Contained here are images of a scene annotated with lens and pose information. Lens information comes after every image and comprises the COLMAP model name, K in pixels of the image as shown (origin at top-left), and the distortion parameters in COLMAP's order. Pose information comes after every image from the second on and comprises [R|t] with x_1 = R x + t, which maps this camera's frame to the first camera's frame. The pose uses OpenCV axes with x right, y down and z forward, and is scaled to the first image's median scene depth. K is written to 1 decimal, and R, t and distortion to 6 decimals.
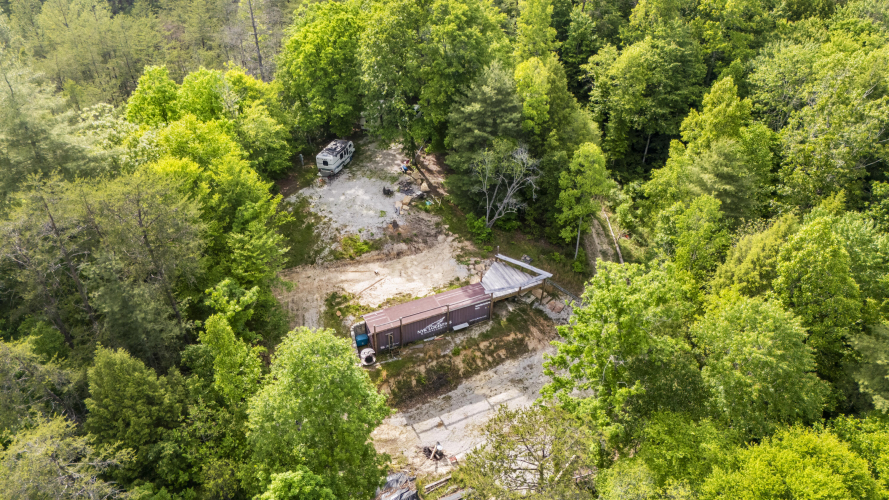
lens RADIAL K [[656.1, 0, 448.7], [0, 656.1, 243.1], [0, 0, 1]] dist [0.084145, -0.102107]
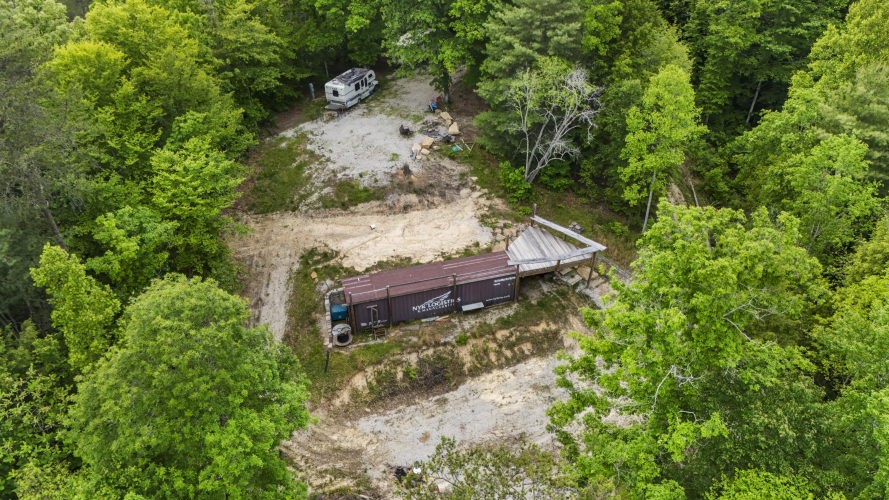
lens RADIAL K [[660.0, 0, 448.3], [0, 660.0, 247.6], [0, 0, 1]] dist [0.079722, -0.109220]
pose [[0.989710, 0.077960, -0.119983, 0.071929], [-0.075572, 0.996843, 0.024337, 0.042586], [0.121502, -0.015019, 0.992478, 0.247113]]
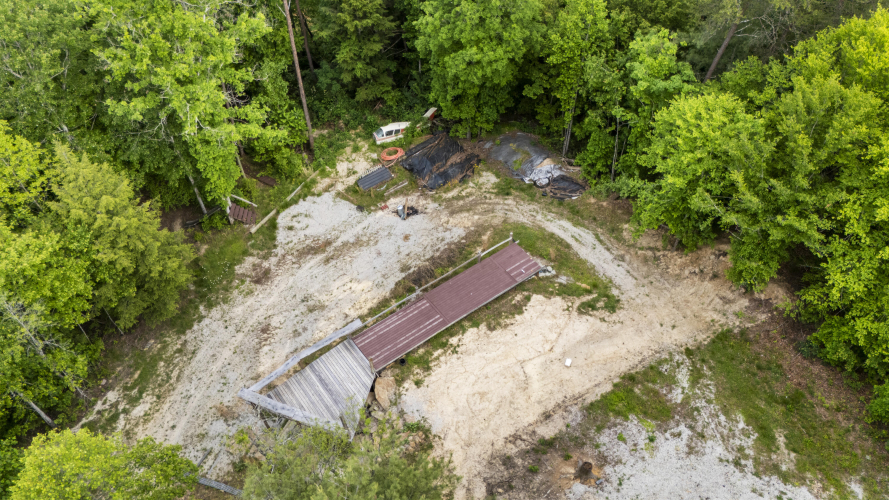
lens RADIAL K [[642.8, 0, 444.5], [0, 642.8, 250.0], [0, 0, 1]] dist [0.100845, -0.155777]
pose [[-0.978258, 0.159625, -0.132402, 0.045268], [-0.120976, 0.079331, 0.989480, -0.481955], [0.168450, 0.983985, -0.058295, 0.926618]]
